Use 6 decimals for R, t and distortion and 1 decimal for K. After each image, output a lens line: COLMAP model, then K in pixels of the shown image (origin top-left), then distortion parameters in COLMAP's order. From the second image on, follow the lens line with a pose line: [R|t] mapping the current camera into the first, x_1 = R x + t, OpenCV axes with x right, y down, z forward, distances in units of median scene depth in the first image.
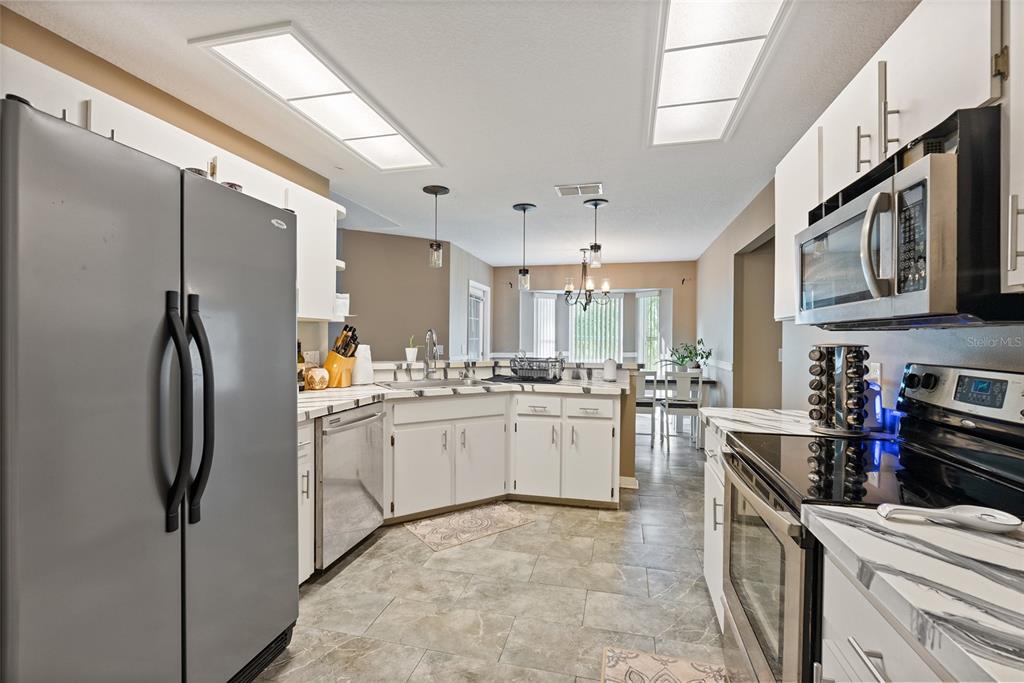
lens RADIAL K [[469.5, 0, 520.8], [0, 469.5, 340.3], [0, 0, 1]] dist [-0.007918, 0.000491]
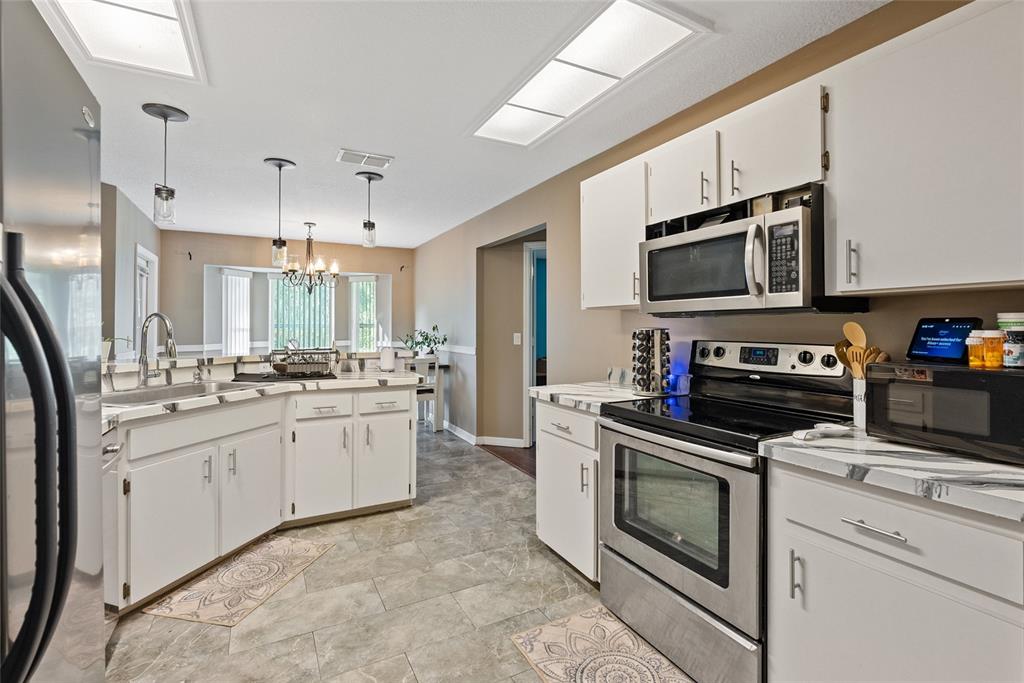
lens RADIAL K [[469.5, 0, 544.8], [0, 469.5, 322.4], [0, 0, 1]] dist [-0.007918, 0.000491]
pose [[0.736368, -0.001865, 0.676579, -0.262478], [0.008853, 0.999937, -0.006879, -0.000485], [-0.676524, 0.011055, 0.736338, 0.131560]]
